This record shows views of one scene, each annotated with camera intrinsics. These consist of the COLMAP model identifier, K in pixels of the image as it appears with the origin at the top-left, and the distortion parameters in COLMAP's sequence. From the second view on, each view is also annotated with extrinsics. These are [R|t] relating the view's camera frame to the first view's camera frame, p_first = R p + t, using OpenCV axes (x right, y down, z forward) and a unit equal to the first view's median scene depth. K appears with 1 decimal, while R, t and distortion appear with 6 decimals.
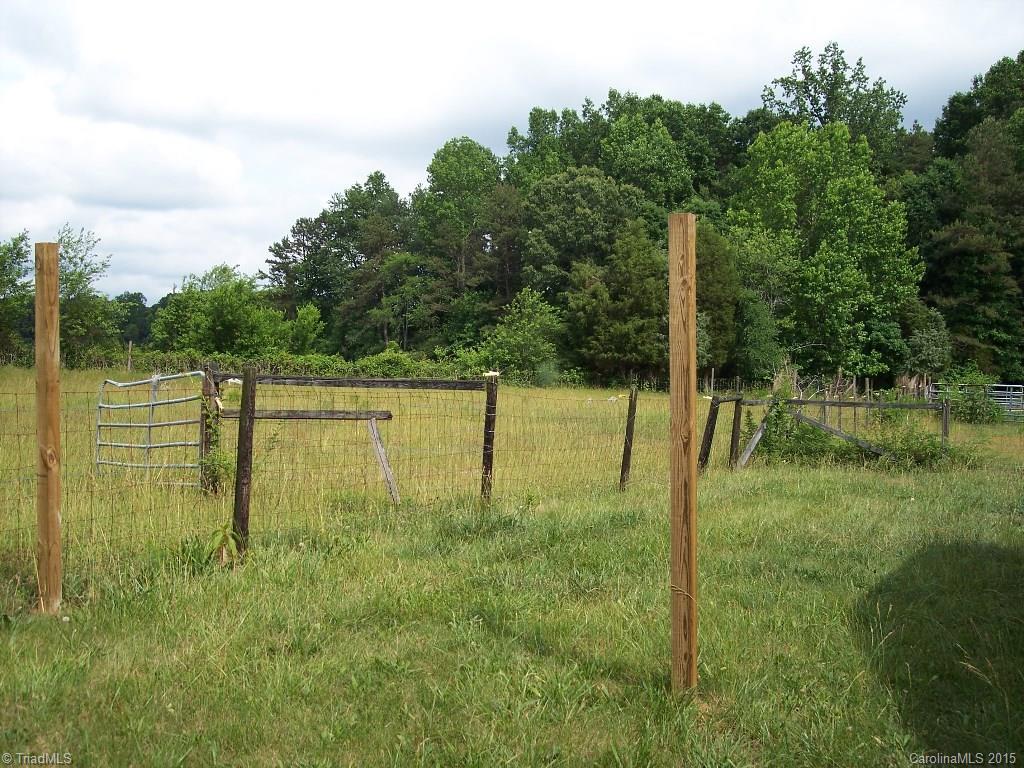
lens RADIAL K [[1171.8, 0, 501.7], [0, 1171.8, 387.4], [0, 0, 1]] dist [-0.153525, 0.258806]
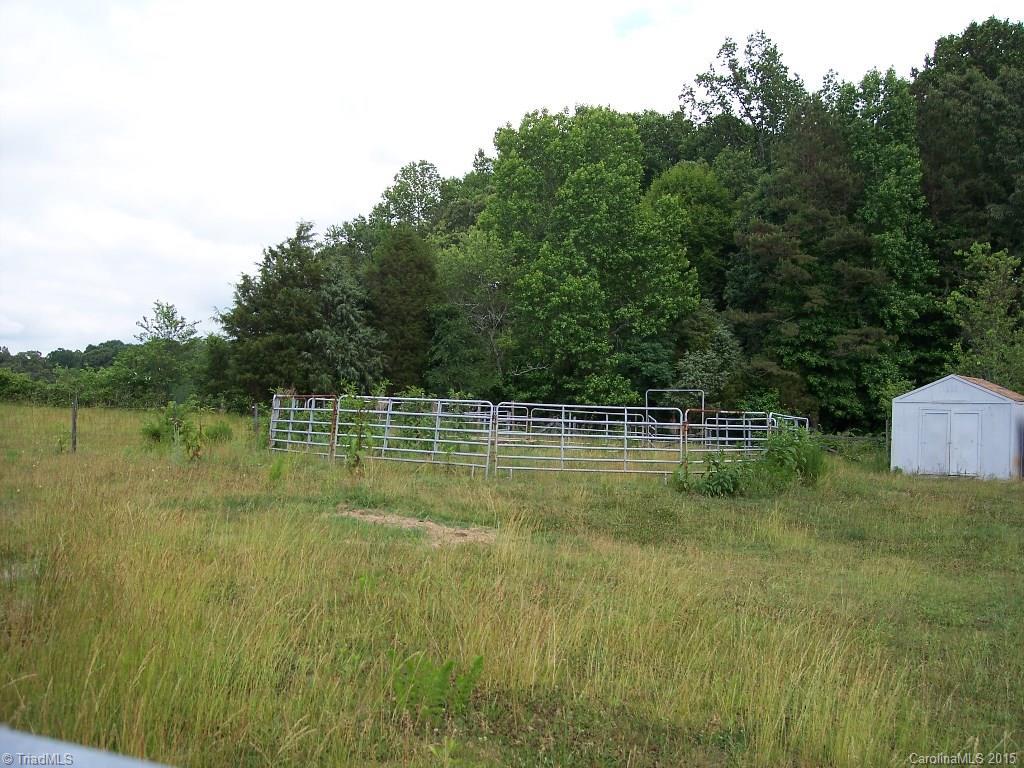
lens RADIAL K [[1171.8, 0, 501.7], [0, 1171.8, 387.4], [0, 0, 1]] dist [-0.153525, 0.258806]
pose [[0.975577, 0.007781, -0.219518, 0.289482], [-0.017371, 0.998975, -0.041792, 0.008551], [0.218968, 0.044584, 0.974713, 0.120992]]
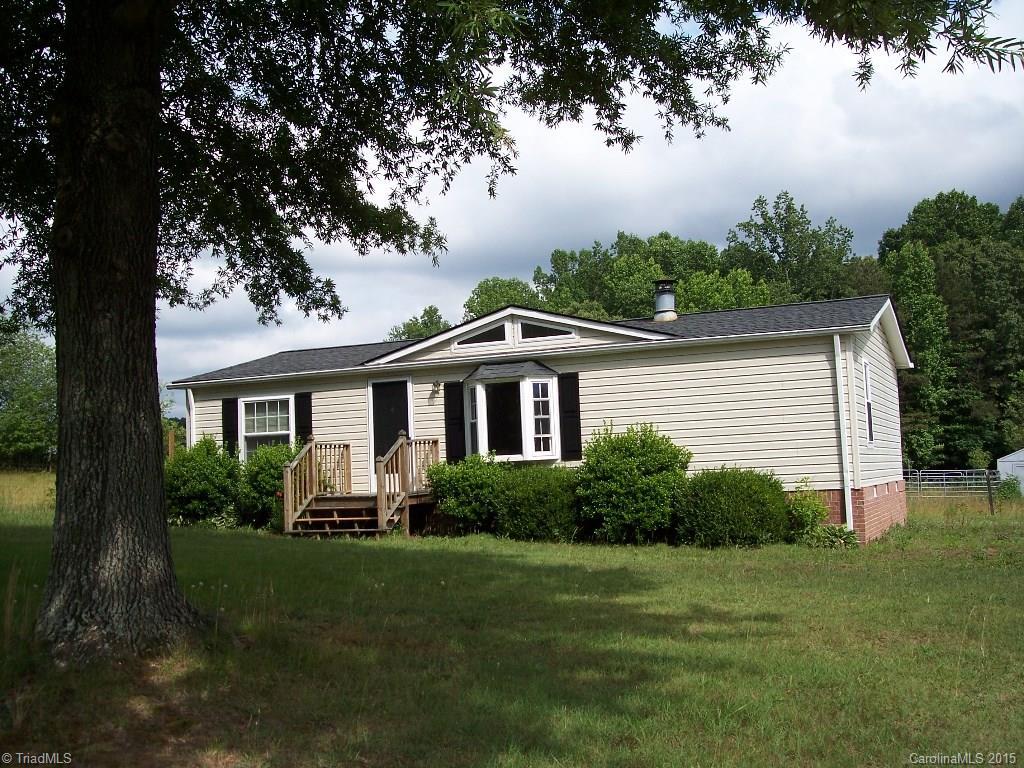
lens RADIAL K [[1171.8, 0, 501.7], [0, 1171.8, 387.4], [0, 0, 1]] dist [-0.153525, 0.258806]
pose [[0.994751, -0.031394, -0.097386, 0.106052], [0.022221, 0.995335, -0.093887, 0.009497], [0.099879, 0.091230, 0.990808, -0.203676]]
